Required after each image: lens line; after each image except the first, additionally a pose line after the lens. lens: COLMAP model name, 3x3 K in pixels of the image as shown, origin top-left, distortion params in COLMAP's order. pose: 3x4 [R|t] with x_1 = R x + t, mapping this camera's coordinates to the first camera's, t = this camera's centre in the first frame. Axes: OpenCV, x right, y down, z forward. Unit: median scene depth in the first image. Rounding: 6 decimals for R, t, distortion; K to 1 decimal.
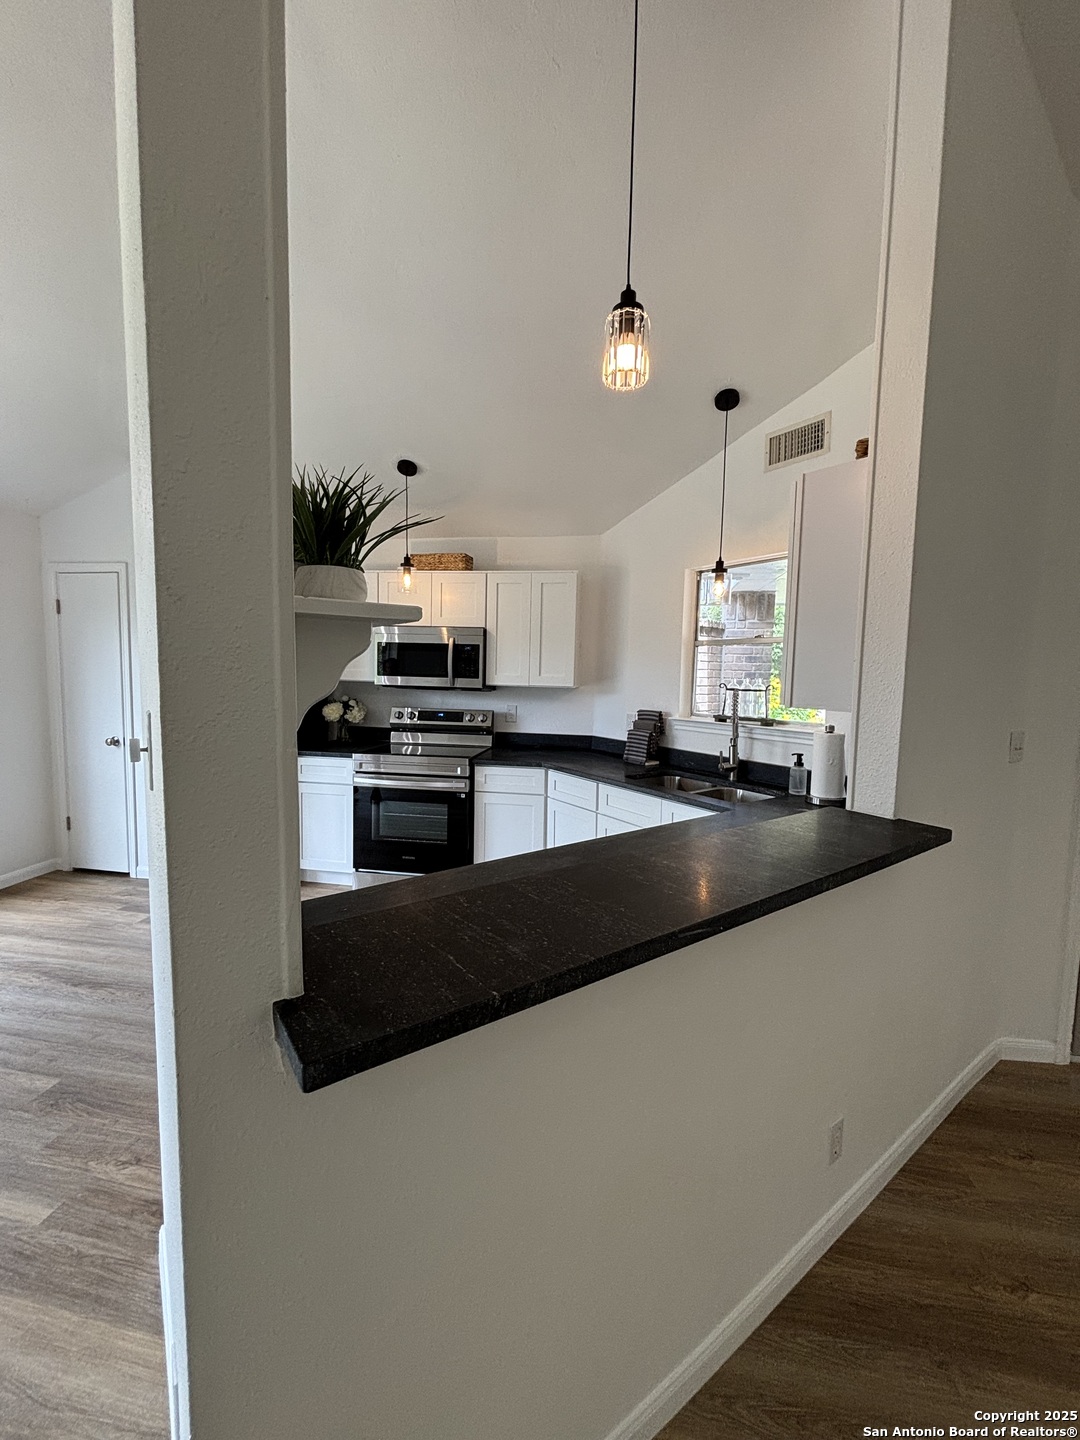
lens RADIAL K [[577.8, 0, 539.0], [0, 577.8, 720.8], [0, 0, 1]] dist [0.005857, -0.001770]
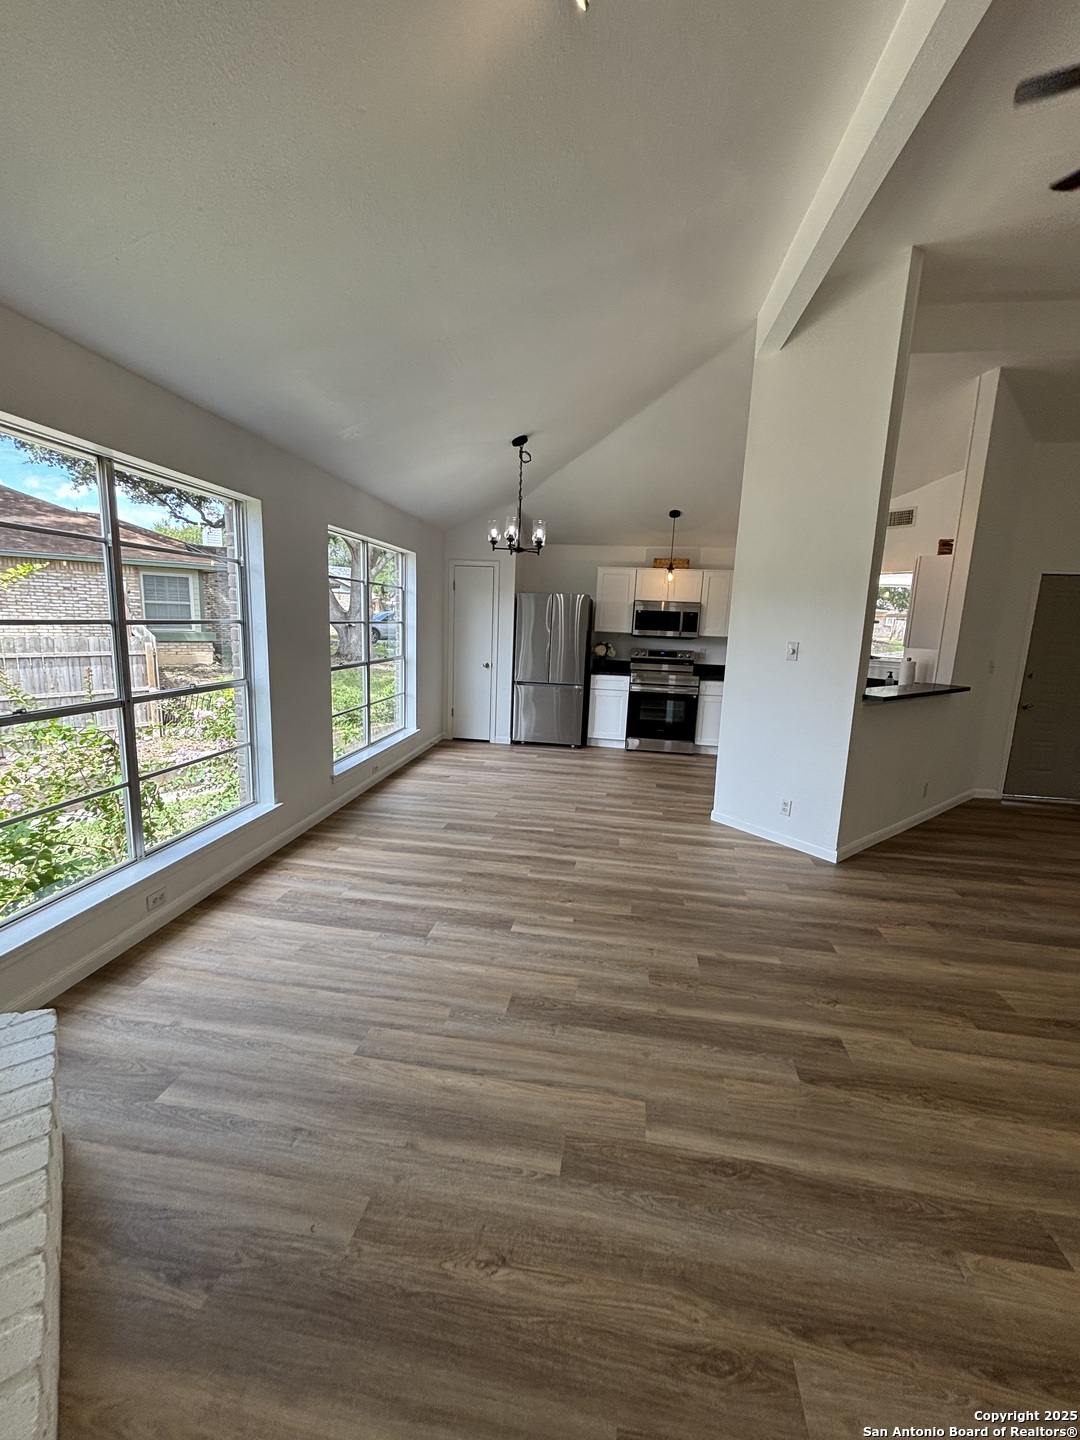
lens RADIAL K [[577.8, 0, 542.0], [0, 577.8, 719.0], [0, 0, 1]] dist [0.005857, -0.001770]
pose [[0.999167, 0.015246, 0.037857, -0.653799], [-0.018283, 0.996529, 0.081212, 0.058021], [-0.036488, -0.081836, 0.995978, -0.781198]]
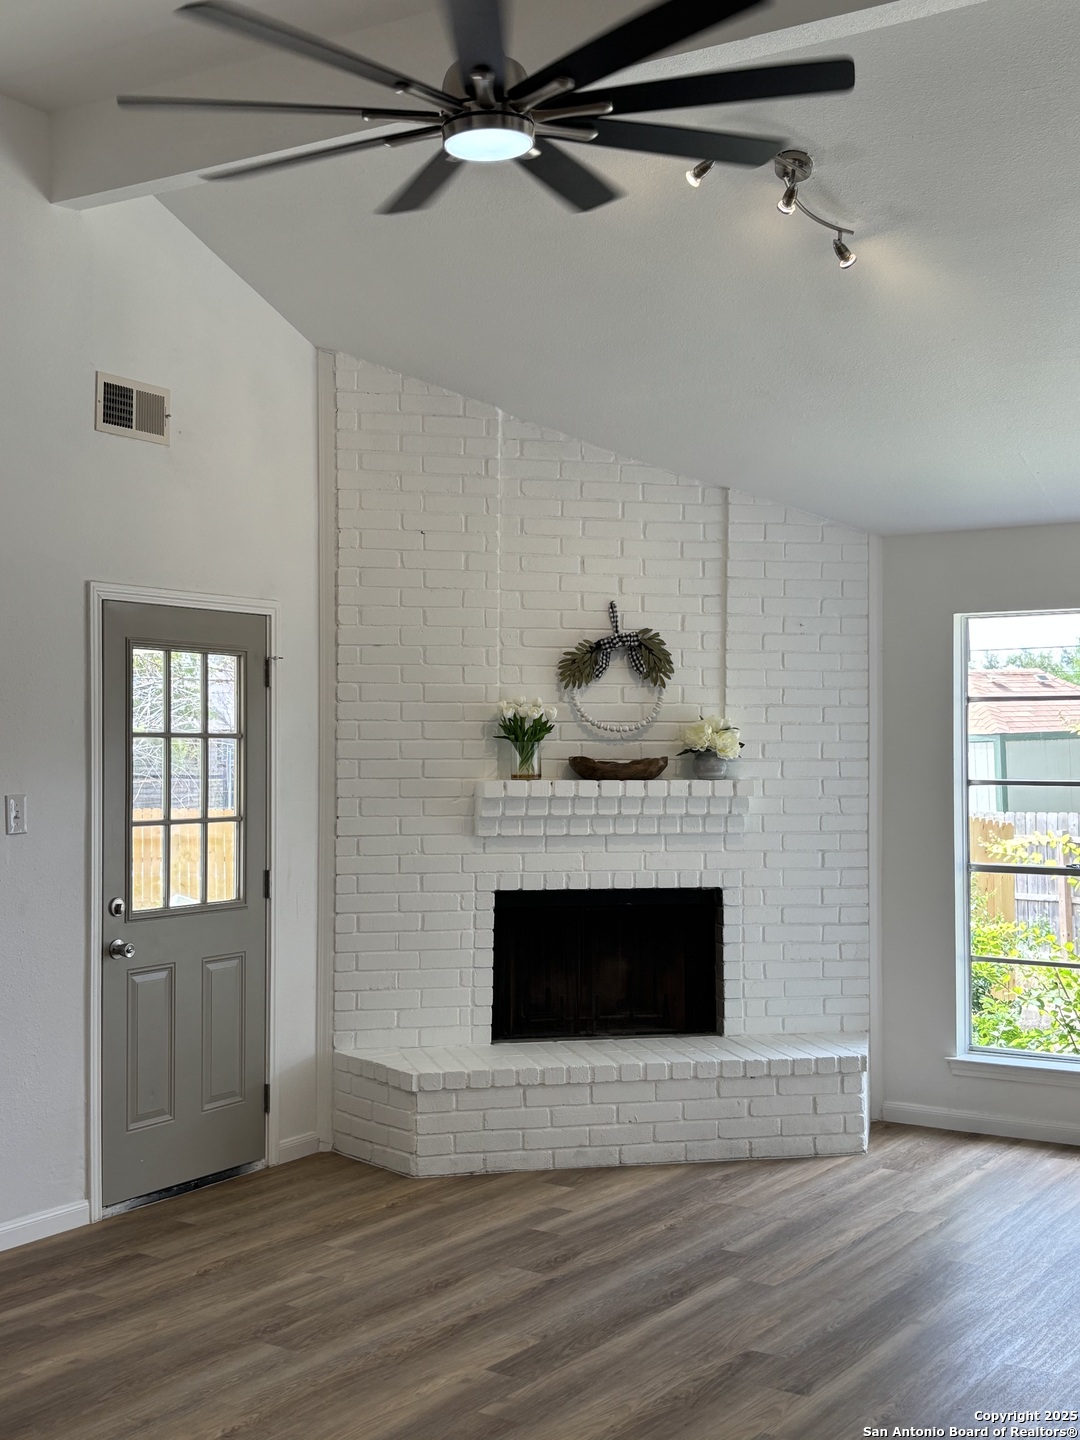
lens RADIAL K [[1720.4, 0, 547.8], [0, 1720.4, 691.3], [0, 0, 1]] dist [0.044796, 0.000000]
pose [[-0.384355, -0.046165, -0.922030, 0.768560], [-0.086151, 0.996184, -0.013965, -0.003912], [0.919157, 0.074066, -0.386866, -0.004689]]
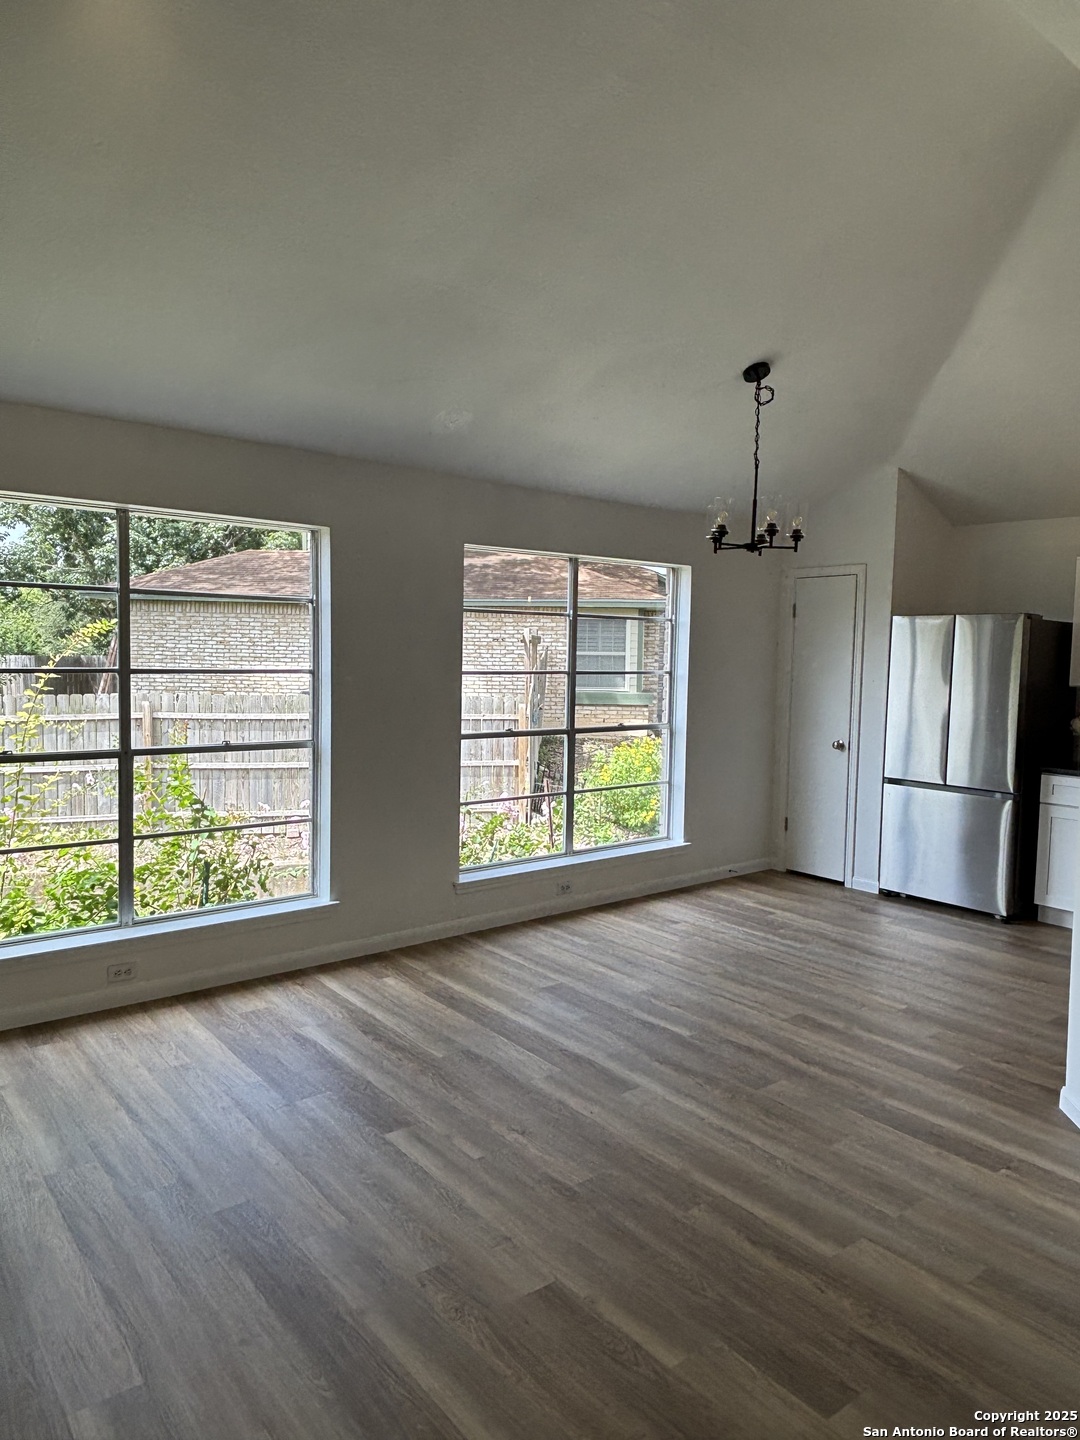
lens RADIAL K [[972.2, 0, 537.2], [0, 972.2, 714.3], [0, 0, 1]] dist [0.023062, -0.025604]
pose [[0.754650, 0.038131, -0.655019, -0.044025], [-0.064866, 0.997755, -0.016649, 0.046711], [0.652914, 0.055053, 0.755429, -0.609864]]
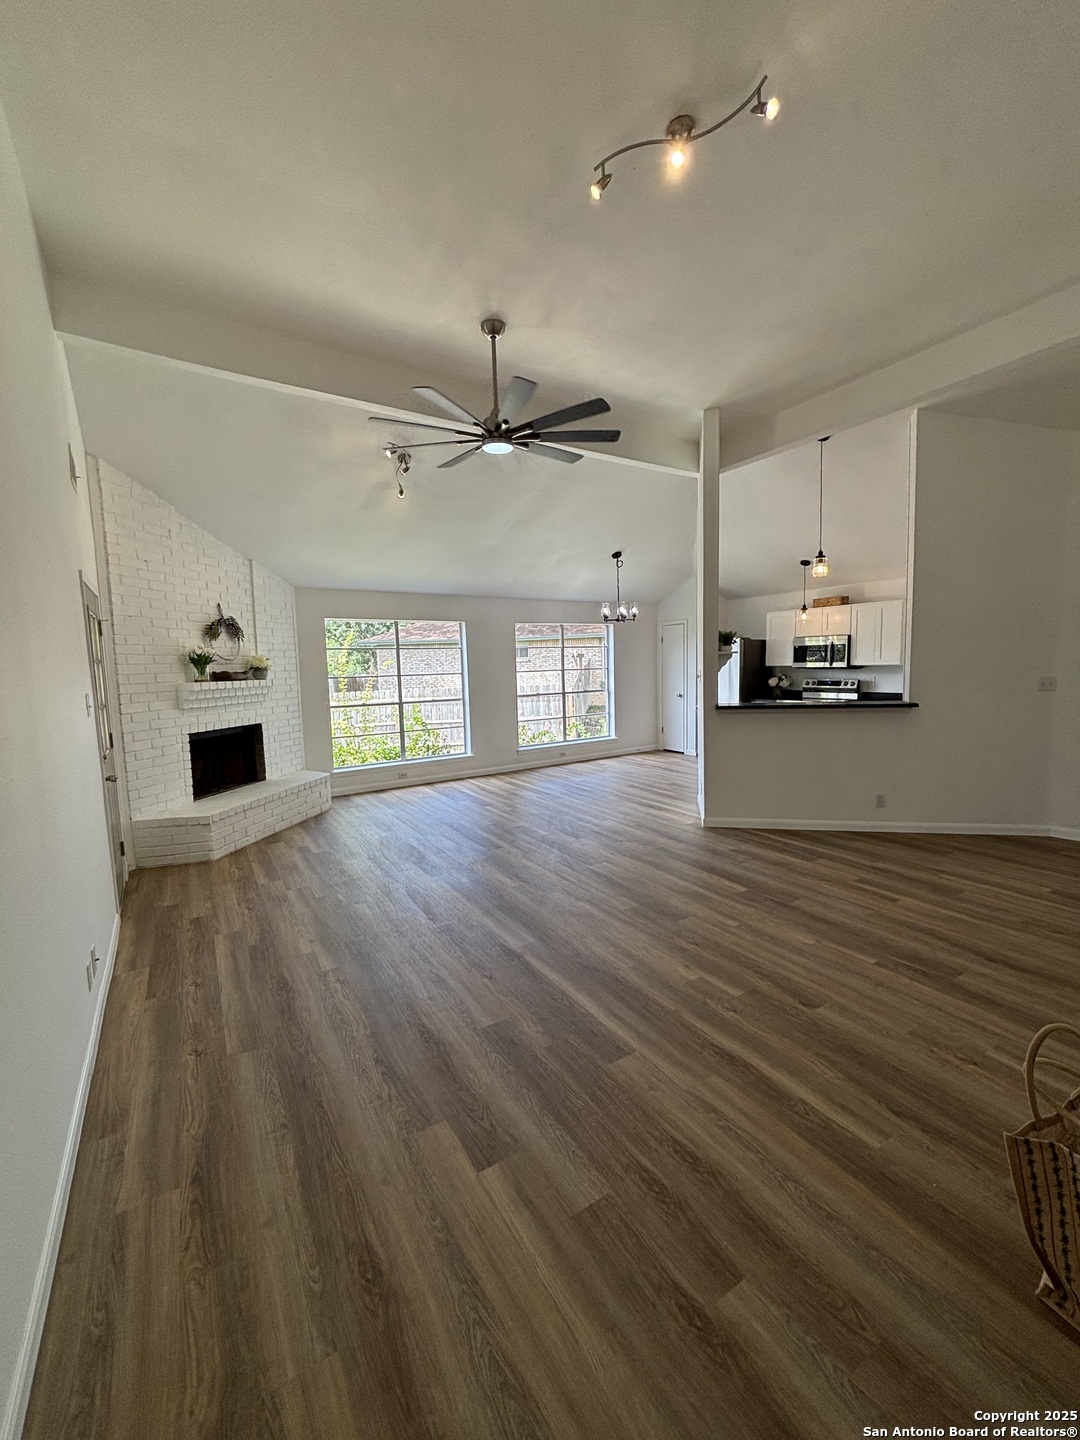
lens RADIAL K [[577.8, 0, 542.5], [0, 577.8, 717.0], [0, 0, 1]] dist [0.005857, -0.001770]
pose [[0.675469, 0.031802, -0.736702, 0.646168], [-0.026427, 0.999472, 0.018915, 0.100215], [0.736914, 0.006692, 0.675953, -1.042168]]
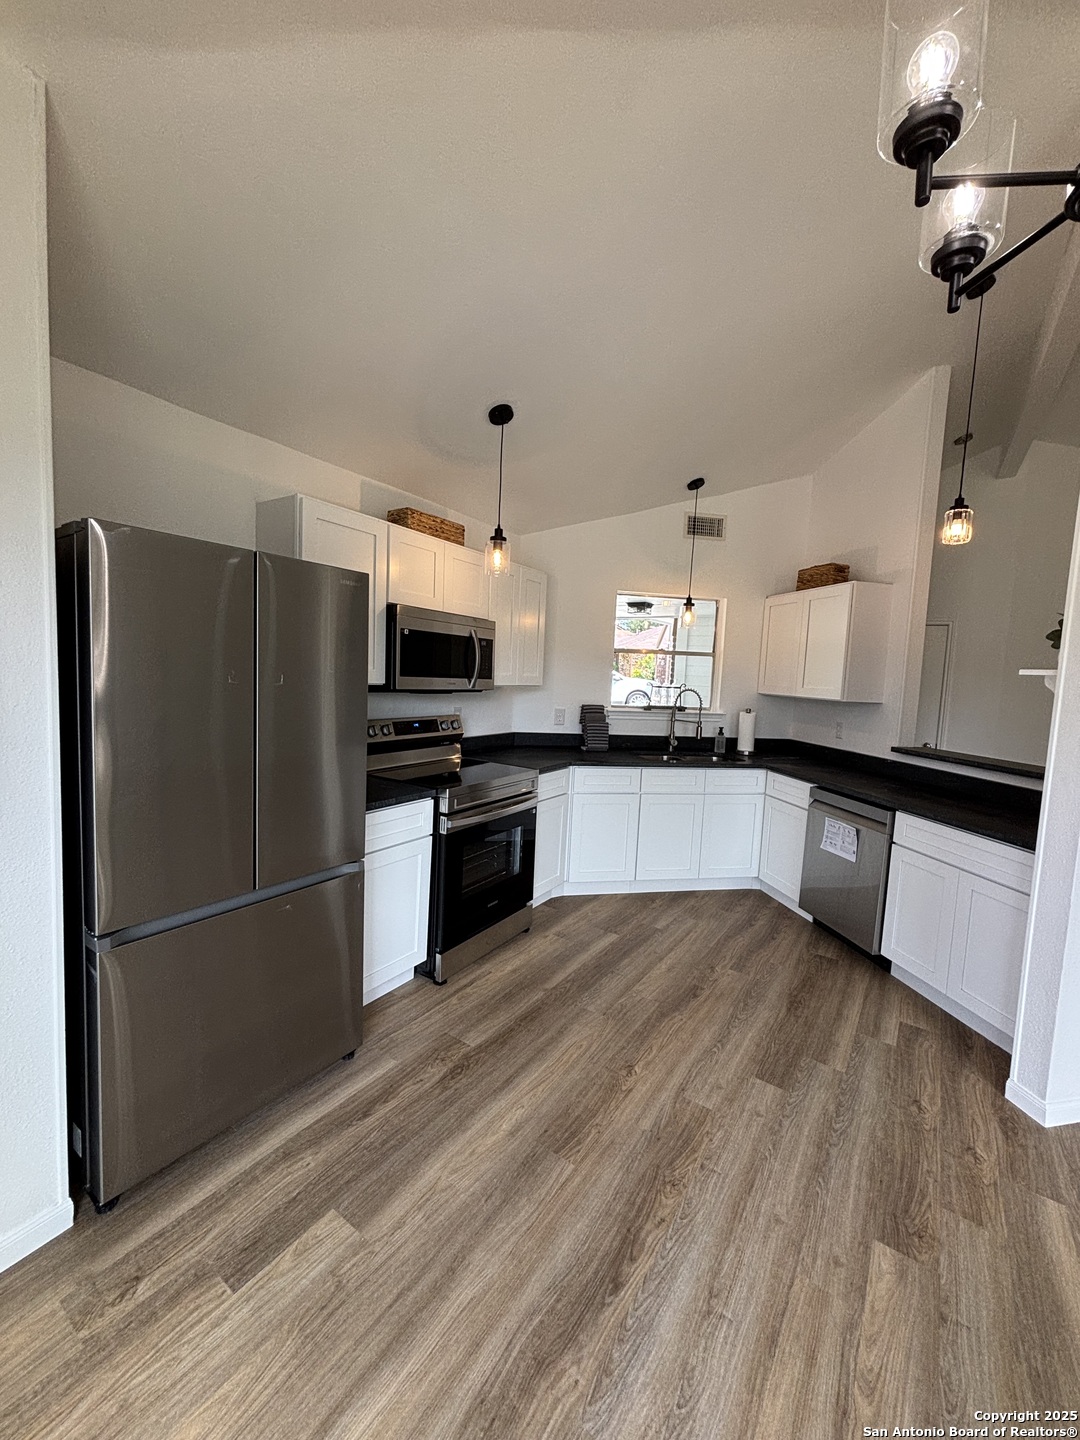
lens RADIAL K [[577.8, 0, 546.1], [0, 577.8, 720.8], [0, 0, 1]] dist [0.005857, -0.001770]
pose [[0.397986, -0.084342, 0.913506, -0.890180], [0.040268, 0.996411, 0.074453, -0.073756], [-0.916507, 0.007153, 0.399954, 0.590955]]
